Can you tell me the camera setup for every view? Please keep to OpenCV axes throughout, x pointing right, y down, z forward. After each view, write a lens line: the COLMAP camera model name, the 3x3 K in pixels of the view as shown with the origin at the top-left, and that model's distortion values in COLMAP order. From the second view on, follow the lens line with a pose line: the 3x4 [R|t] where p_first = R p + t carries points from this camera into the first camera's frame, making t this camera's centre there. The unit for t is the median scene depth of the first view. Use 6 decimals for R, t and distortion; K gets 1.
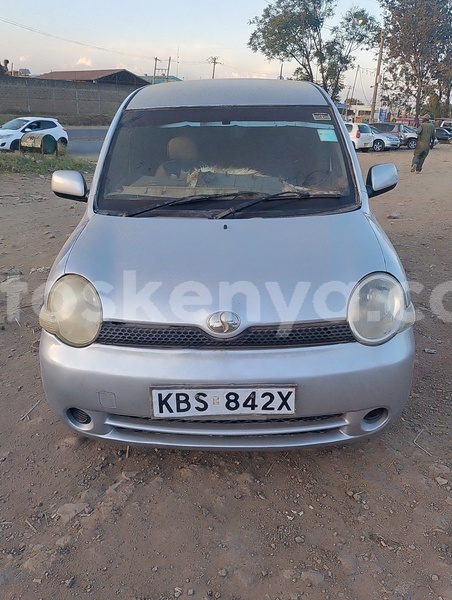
lens RADIAL K [[493.2, 0, 224.1], [0, 493.2, 298.4], [0, 0, 1]] dist [0.092983, -0.185448]
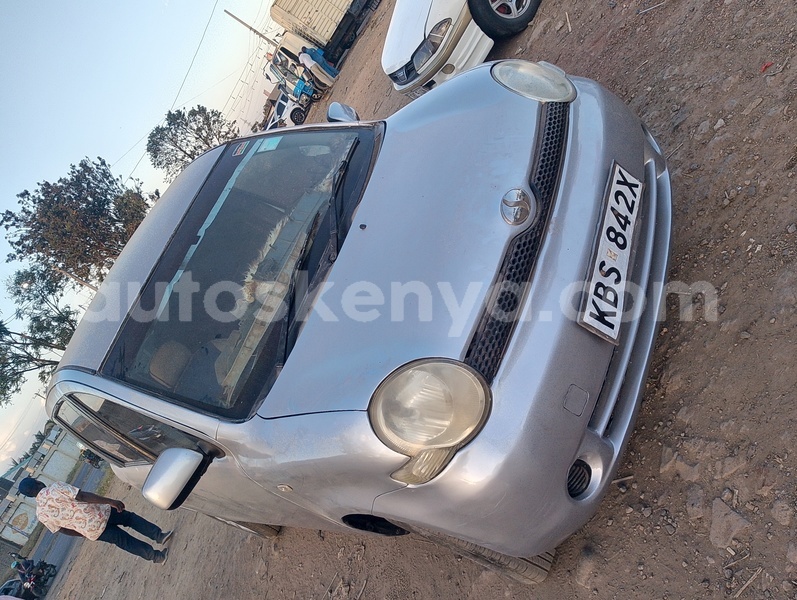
lens RADIAL K [[655.2, 0, 398.5], [0, 655.2, 300.0], [0, 0, 1]] dist [0.092983, -0.185448]
pose [[0.314503, -0.829110, 0.462239, -0.574881], [0.936095, 0.351693, -0.006085, -0.056016], [-0.157521, 0.434614, 0.886735, 0.191404]]
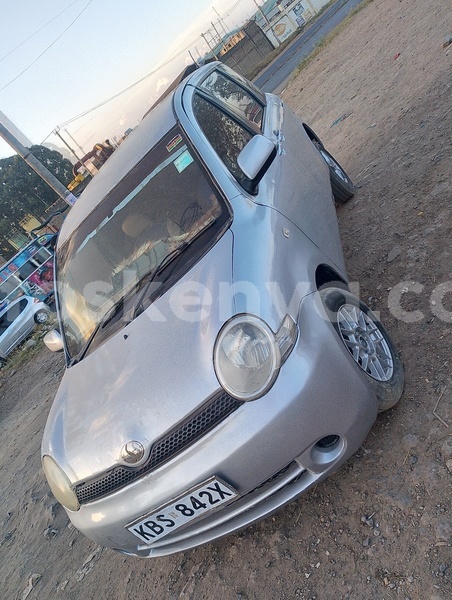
lens RADIAL K [[493.2, 0, 224.1], [0, 493.2, 298.4], [0, 0, 1]] dist [0.092983, -0.185448]
pose [[0.720356, -0.545989, -0.427767, 0.702035], [0.591054, 0.805942, -0.033350, -0.059590], [0.362964, -0.228809, 0.903274, 0.175336]]
